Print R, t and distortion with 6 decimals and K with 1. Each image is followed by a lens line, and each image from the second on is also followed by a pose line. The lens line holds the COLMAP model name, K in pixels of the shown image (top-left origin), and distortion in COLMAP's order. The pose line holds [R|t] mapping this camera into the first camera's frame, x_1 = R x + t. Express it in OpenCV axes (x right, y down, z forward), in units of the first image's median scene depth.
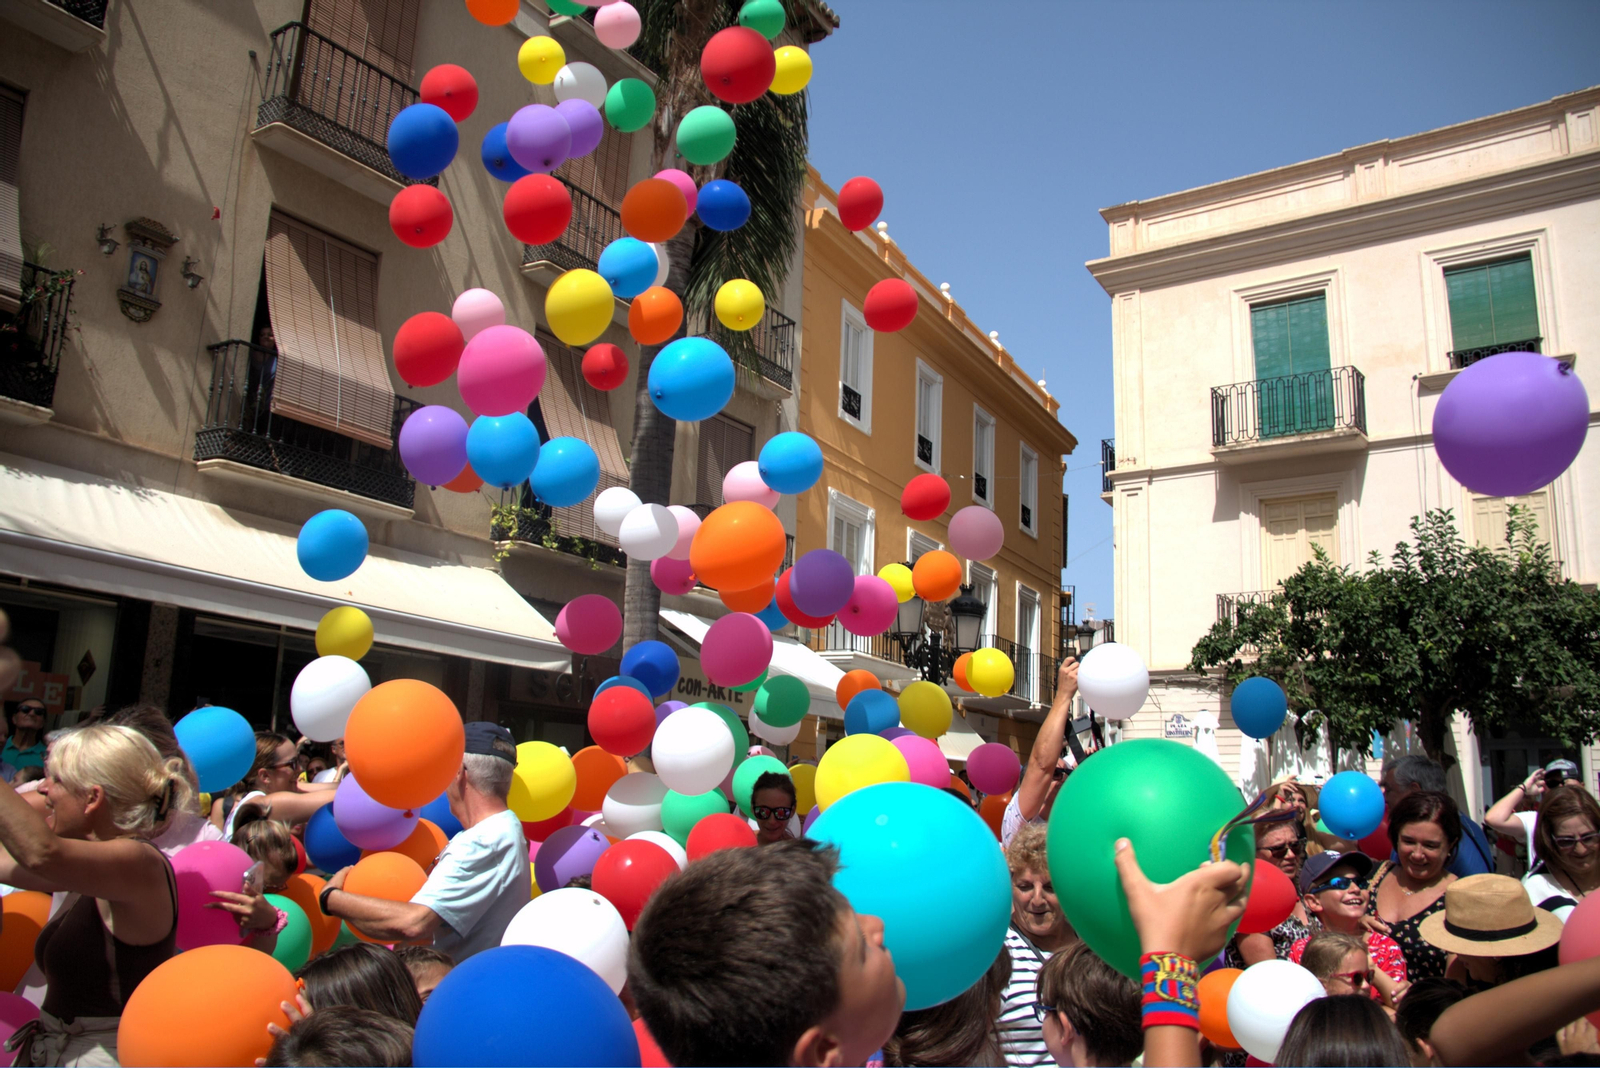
lens RADIAL K [[1336.5, 0, 788.2], [0, 1336.5, 536.9], [0, 0, 1]] dist [-0.183667, 0.136960]
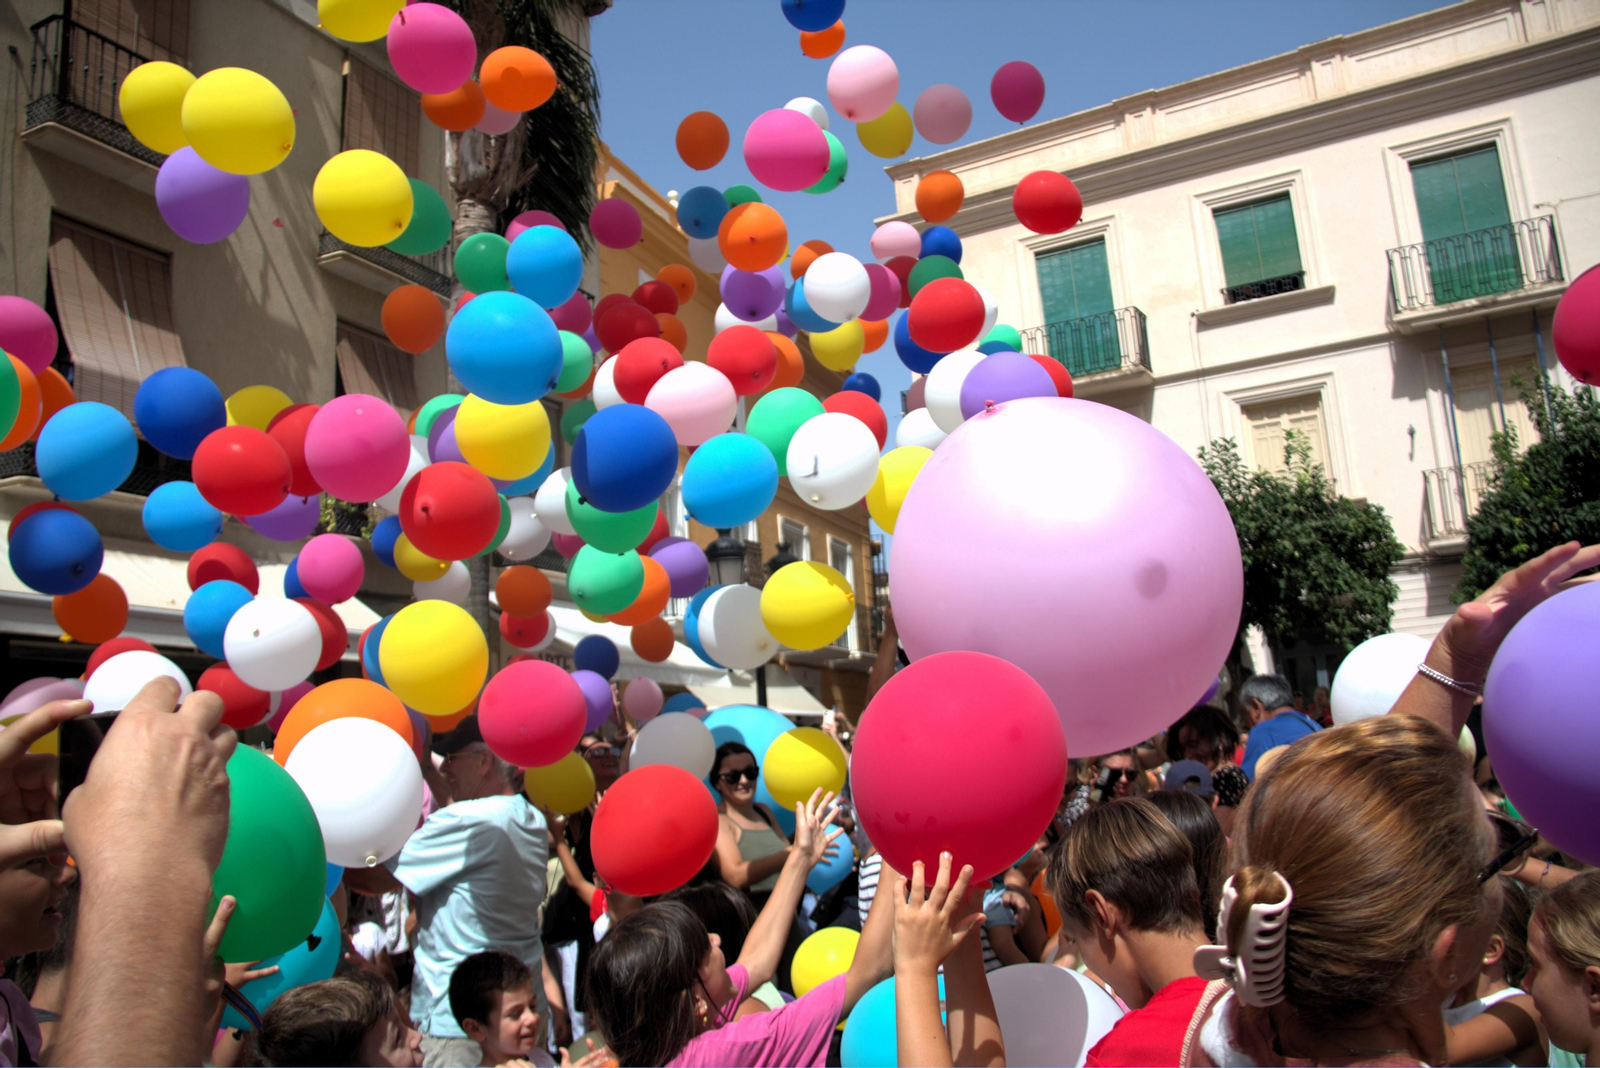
lens RADIAL K [[1336.5, 0, 794.7], [0, 1336.5, 545.1], [0, 0, 1]] dist [-0.183667, 0.136960]
pose [[0.985947, -0.078686, 0.147367, -0.008615], [0.073584, 0.996496, 0.039766, -0.002742], [-0.149980, -0.028363, 0.988282, -0.019548]]
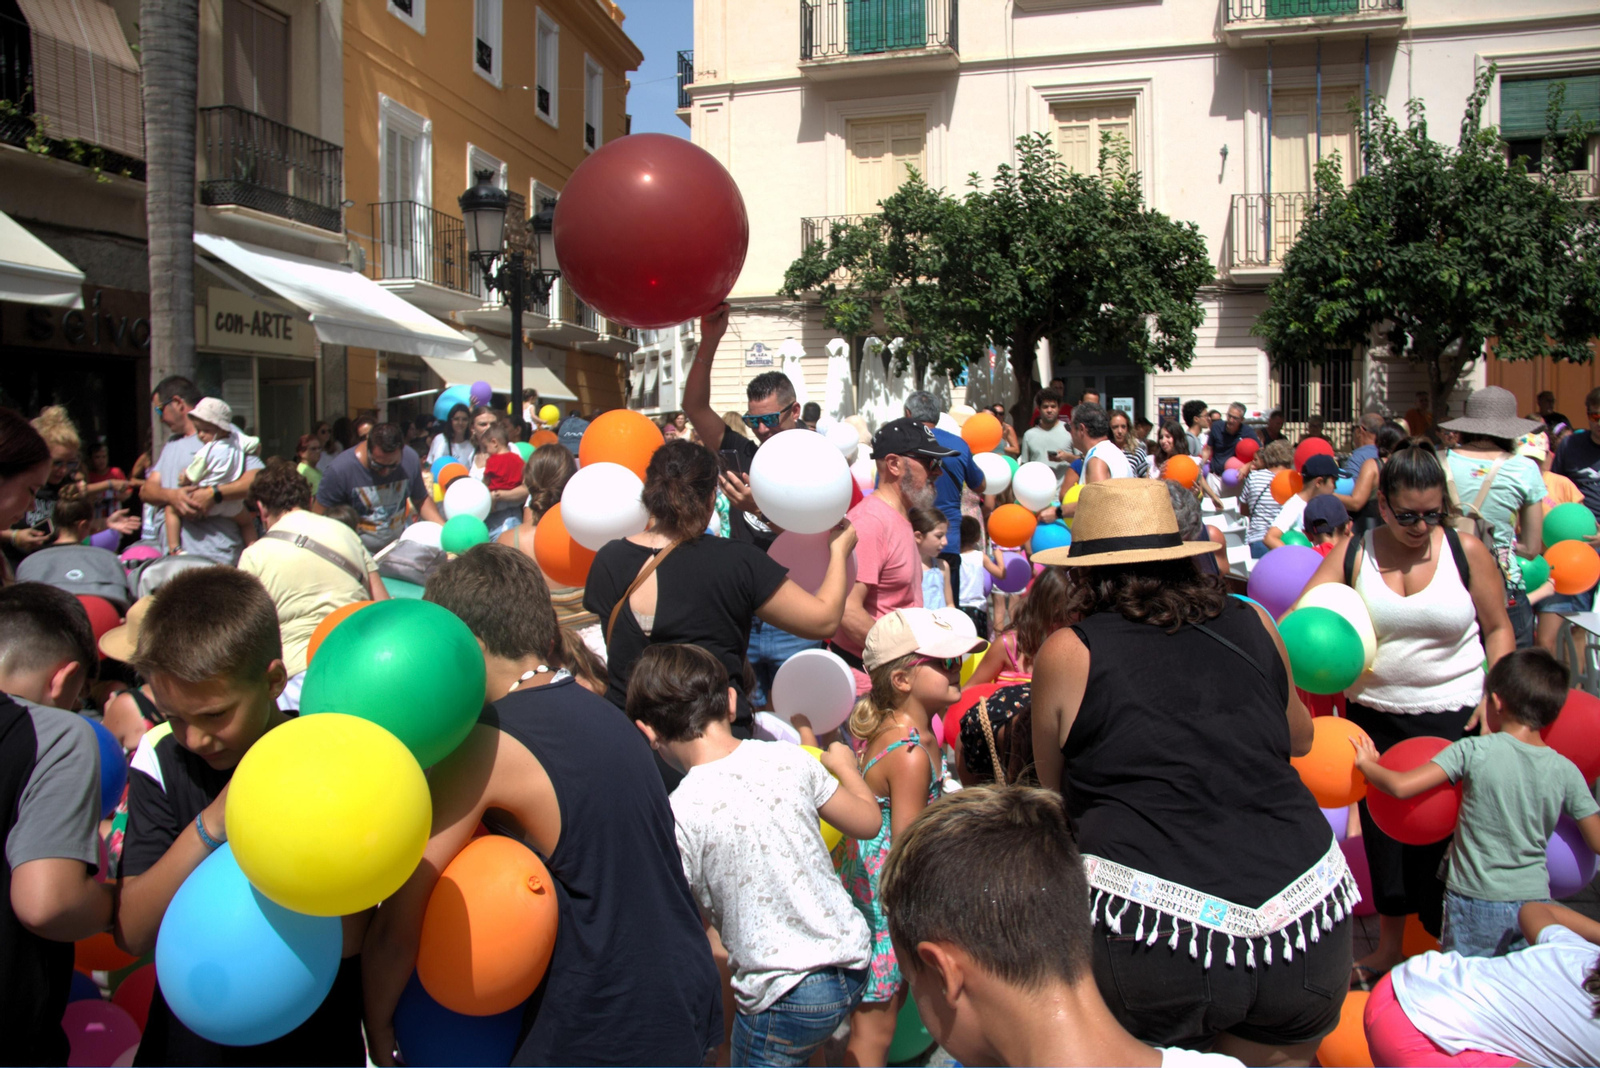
lens RADIAL K [[1336.5, 0, 807.7], [0, 1336.5, 535.1], [0, 0, 1]] dist [-0.183667, 0.136960]
pose [[0.938398, -0.067731, 0.338853, -0.015336], [-0.025600, 0.964282, 0.263637, 0.015541], [-0.344606, -0.256071, 0.903147, 0.083672]]
